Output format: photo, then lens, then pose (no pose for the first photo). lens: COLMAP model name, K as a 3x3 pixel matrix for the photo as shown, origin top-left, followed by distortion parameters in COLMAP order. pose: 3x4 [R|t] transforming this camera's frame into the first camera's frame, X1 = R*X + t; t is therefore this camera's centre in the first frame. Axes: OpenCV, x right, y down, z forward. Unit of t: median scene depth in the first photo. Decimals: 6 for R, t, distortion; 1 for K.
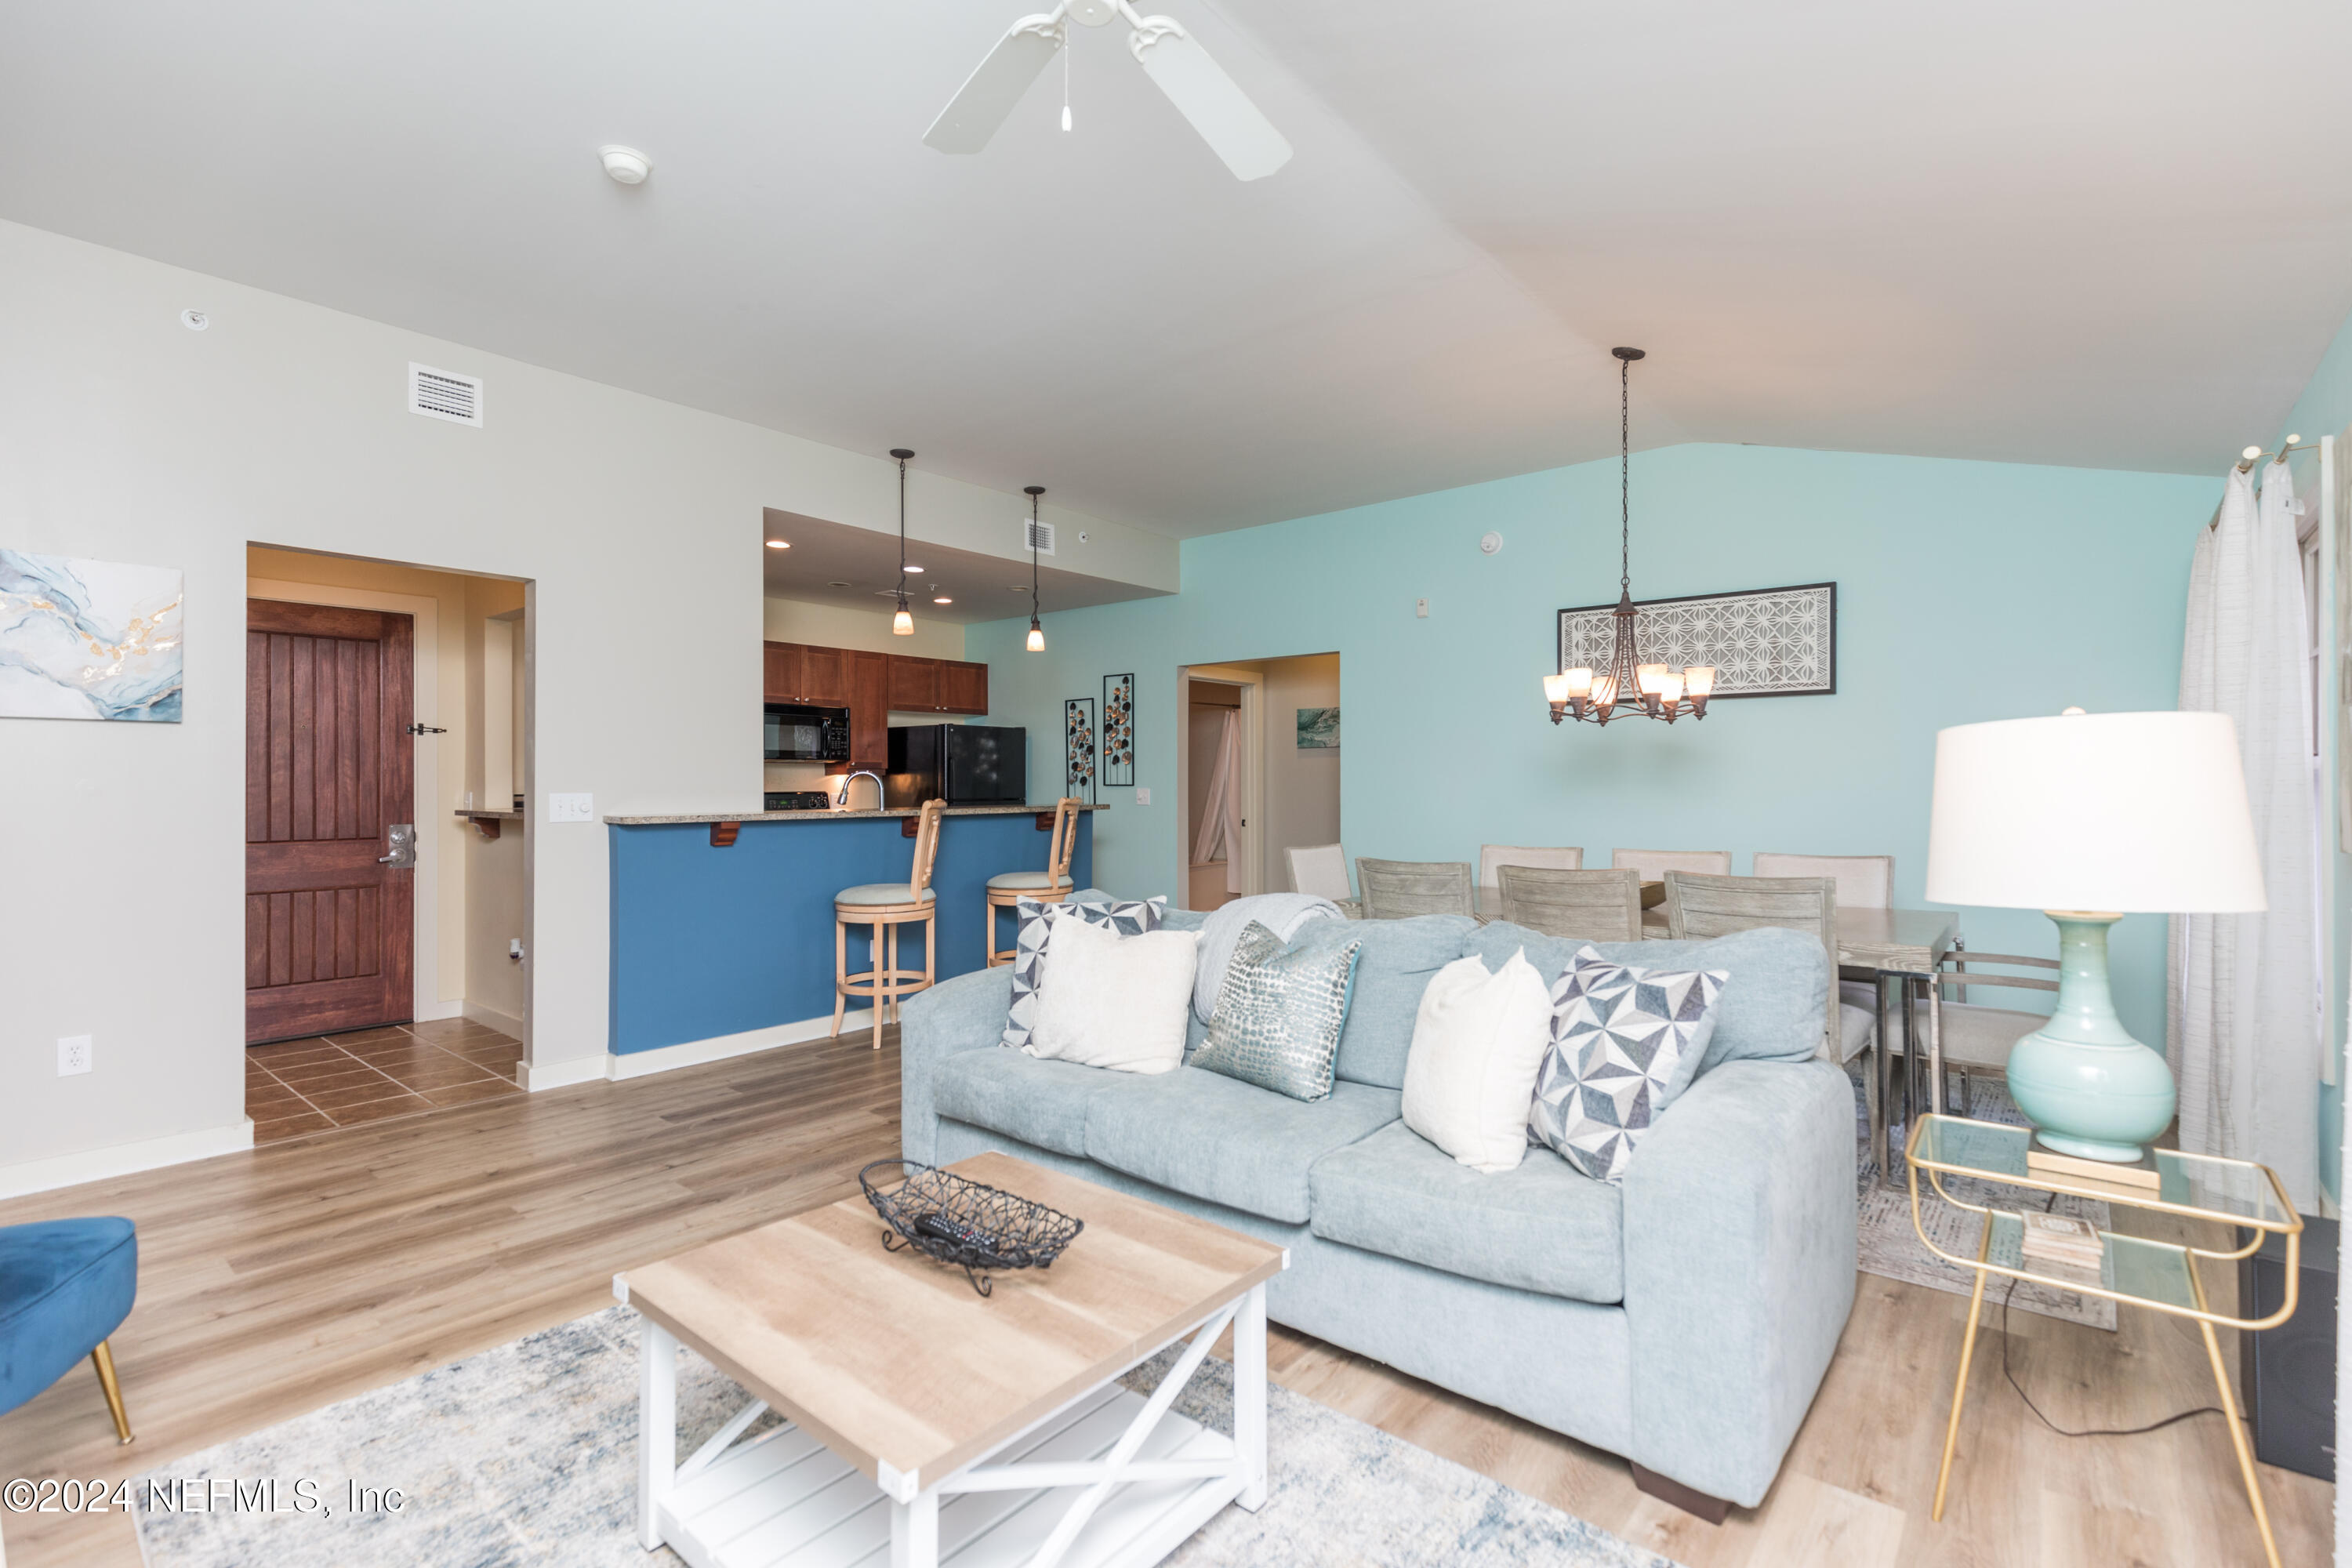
lens RADIAL K [[1041.6, 0, 1169.6], [0, 1041.6, 772.8], [0, 0, 1]] dist [0.003117, 0.000029]
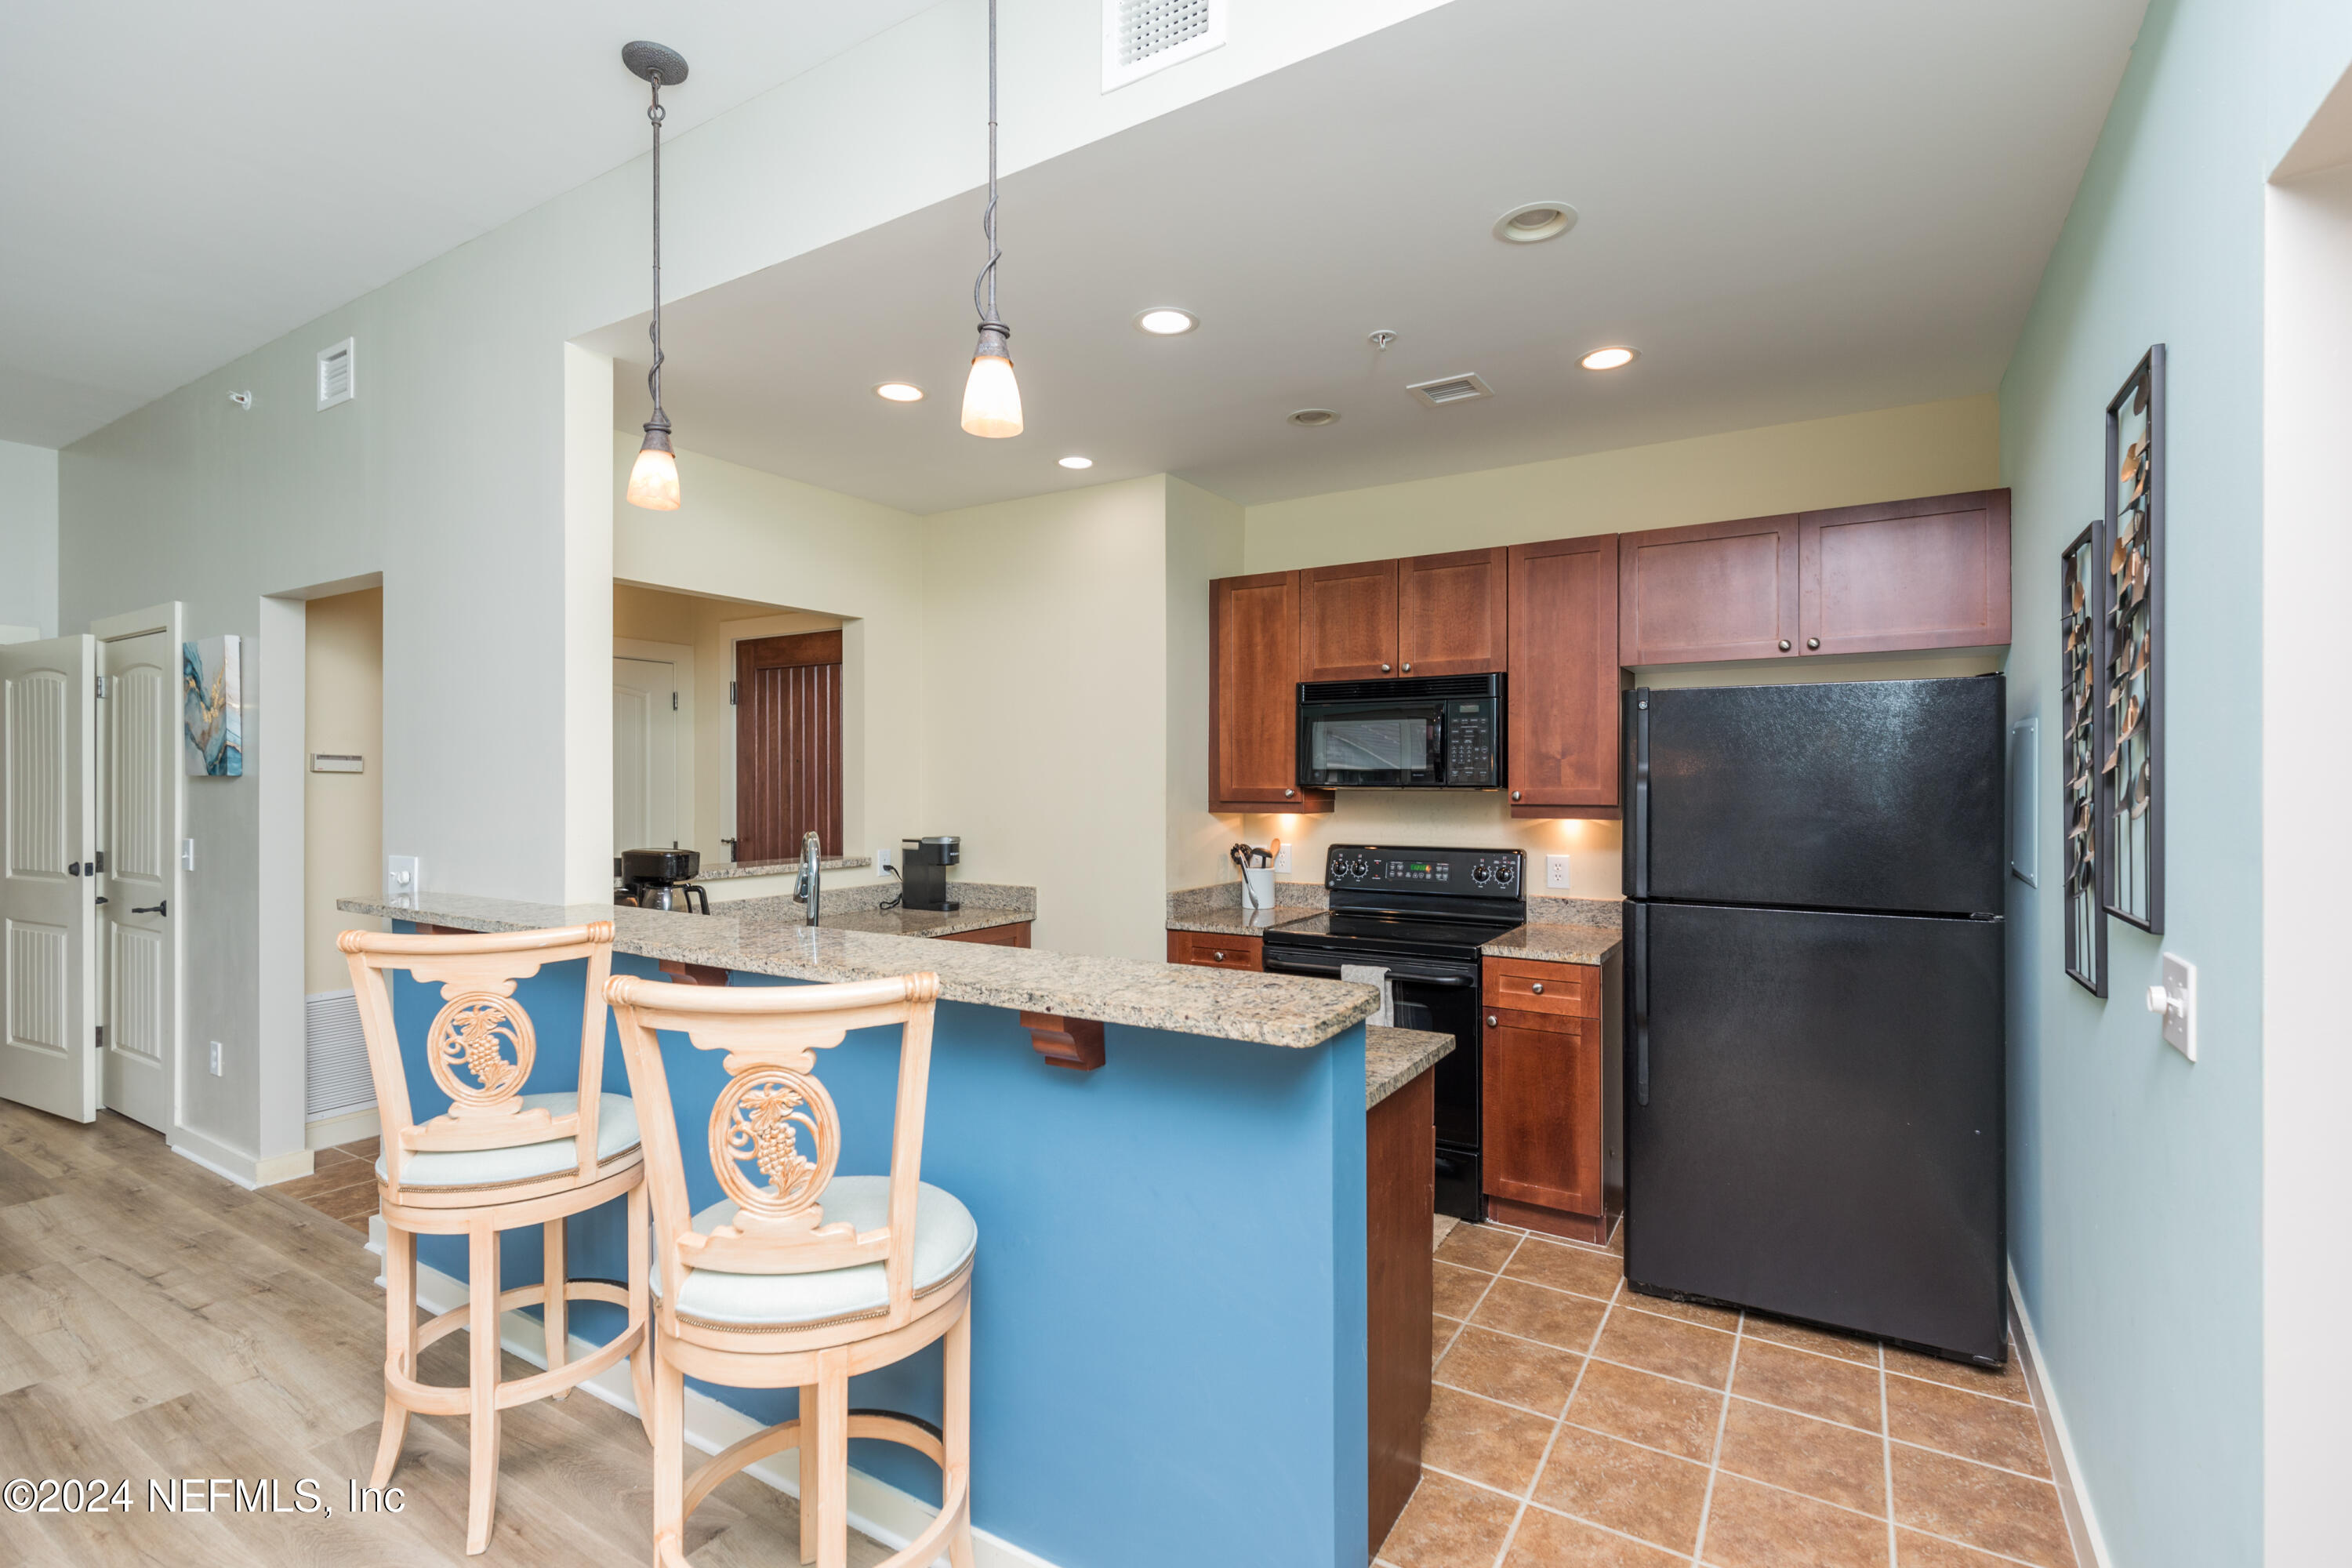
lens RADIAL K [[1082.4, 0, 1136.8], [0, 1082.4, 783.0], [0, 0, 1]] dist [-0.001640, -0.000399]
pose [[0.140713, 0.003377, -0.990045, 0.214757], [0.005075, 0.999979, 0.004132, -0.023772], [0.990037, -0.005606, 0.140693, 1.150246]]
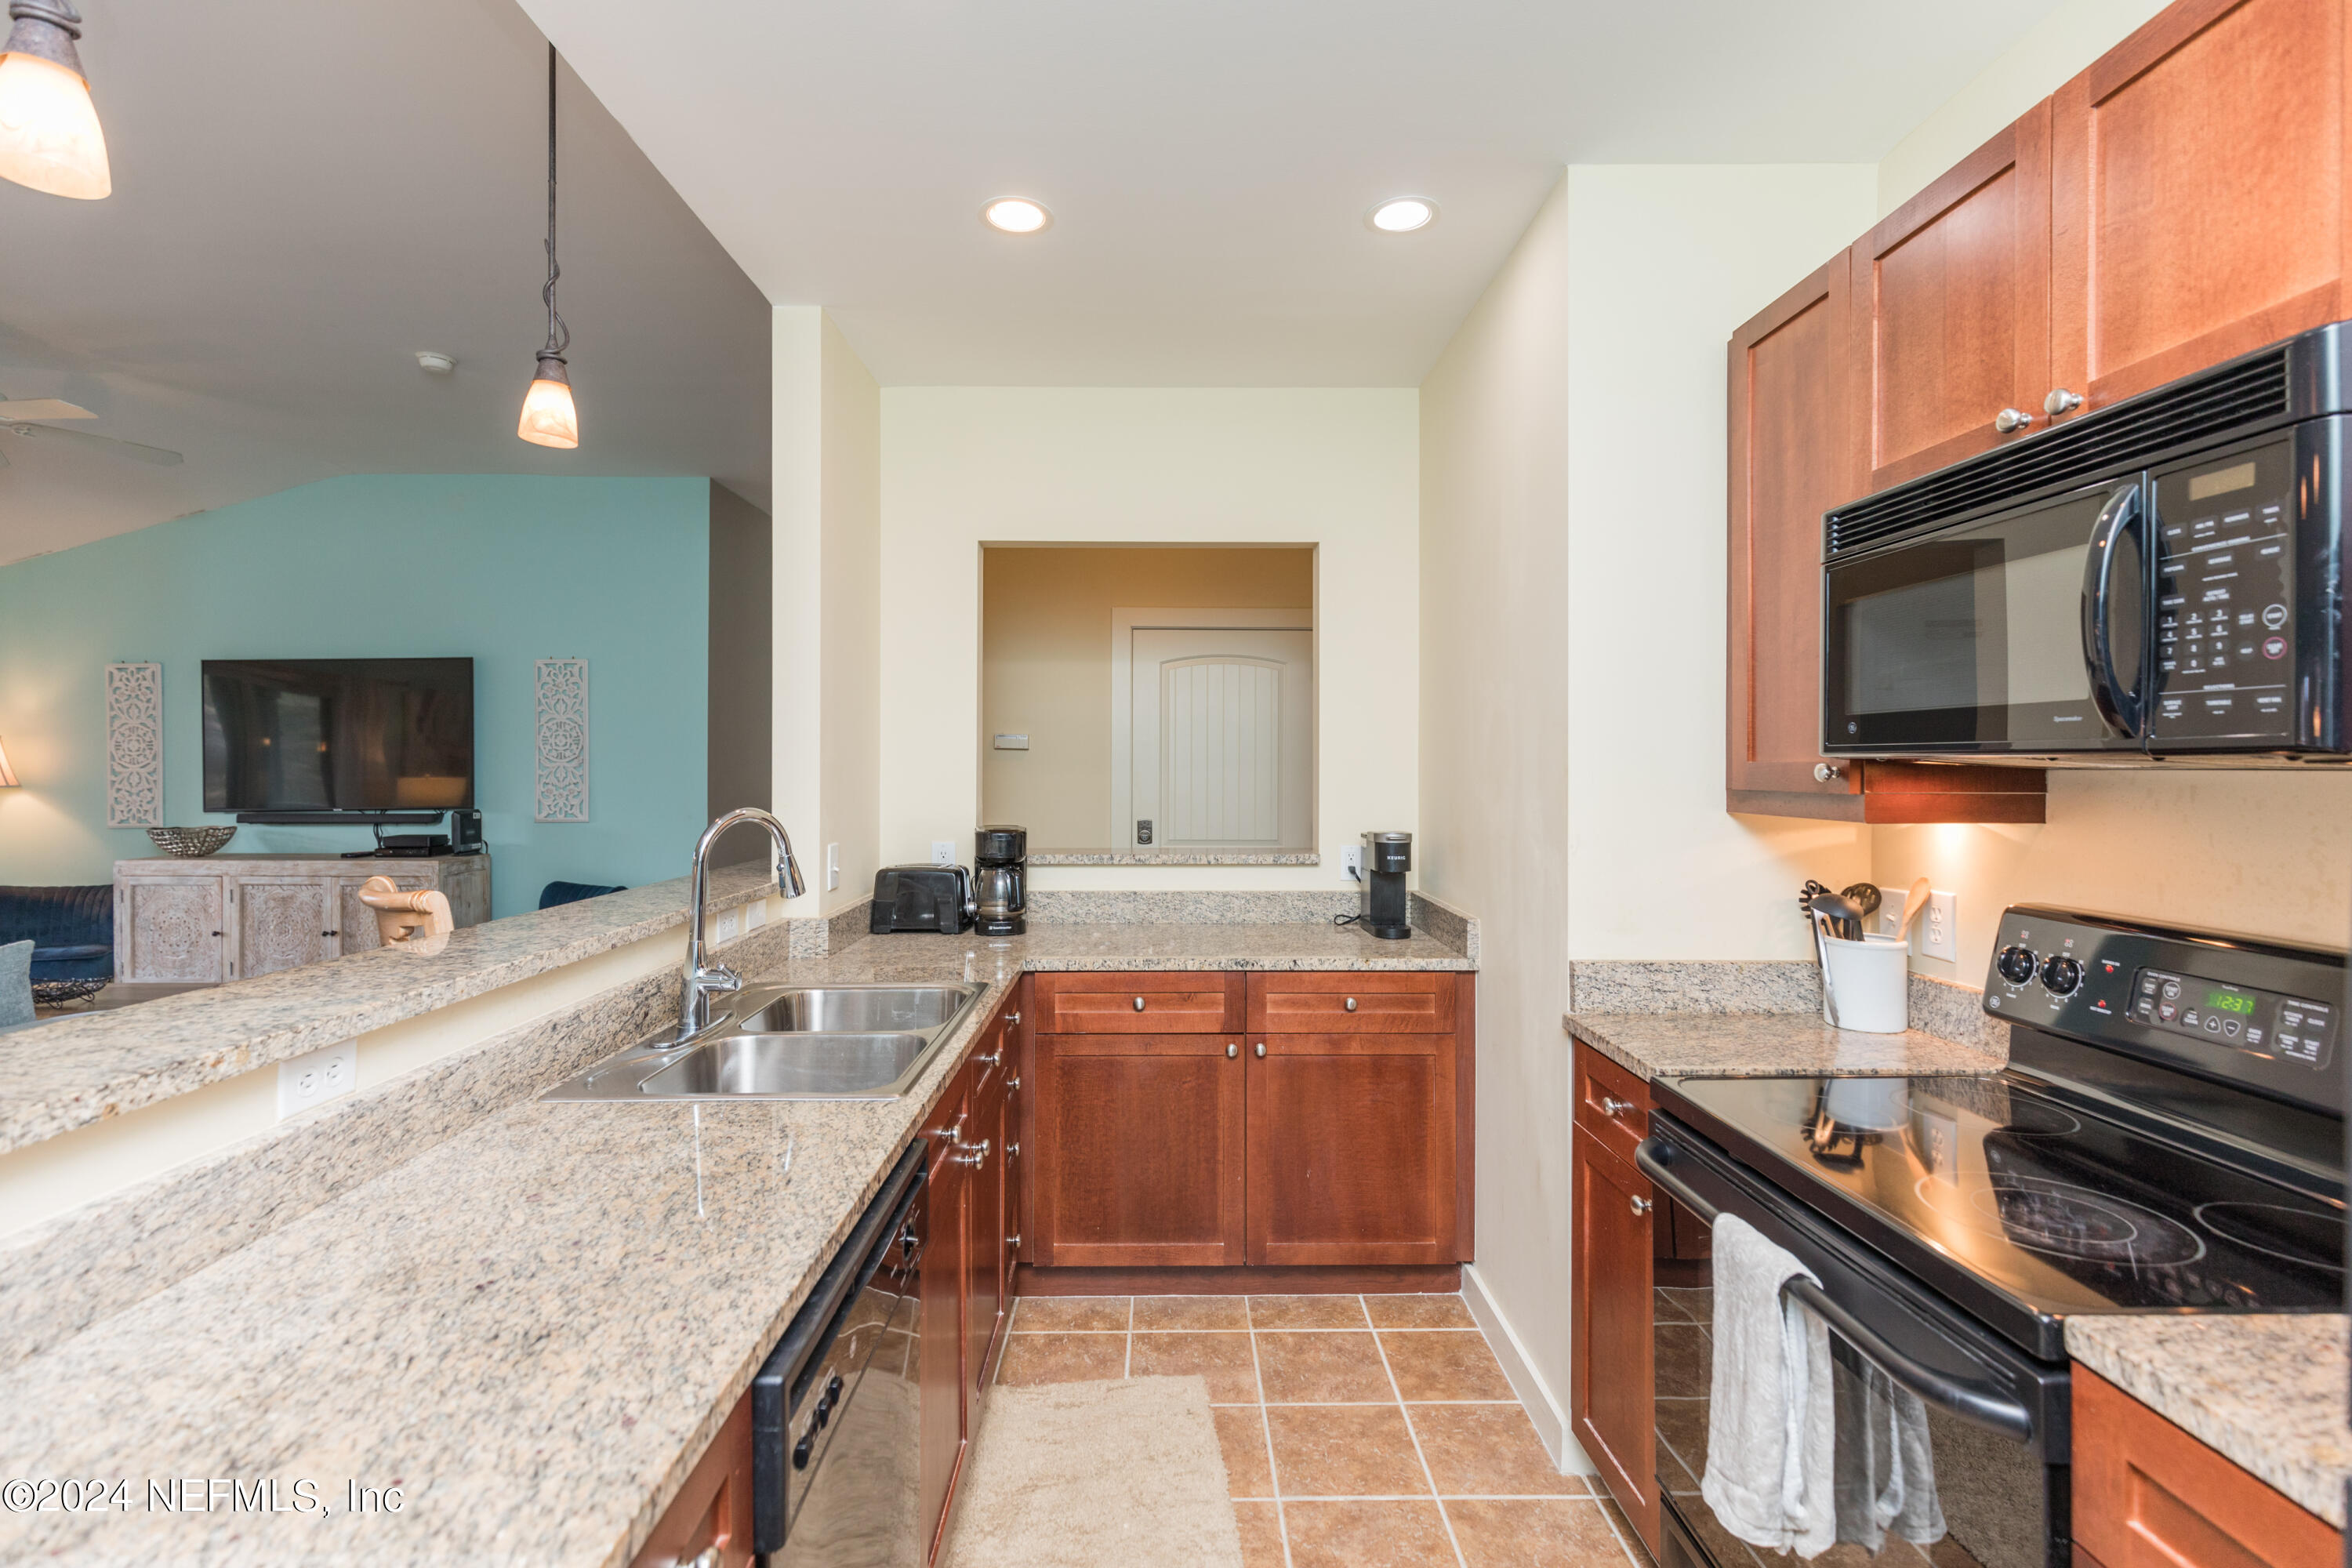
lens RADIAL K [[1067.7, 0, 1168.2], [0, 1067.7, 760.4], [0, 0, 1]] dist [0.014292, -0.000276]
pose [[-0.754146, 0.000475, -0.656706, -0.170098], [0.005794, 0.999966, -0.005930, -0.015633], [0.656681, -0.008277, -0.754123, 1.487504]]
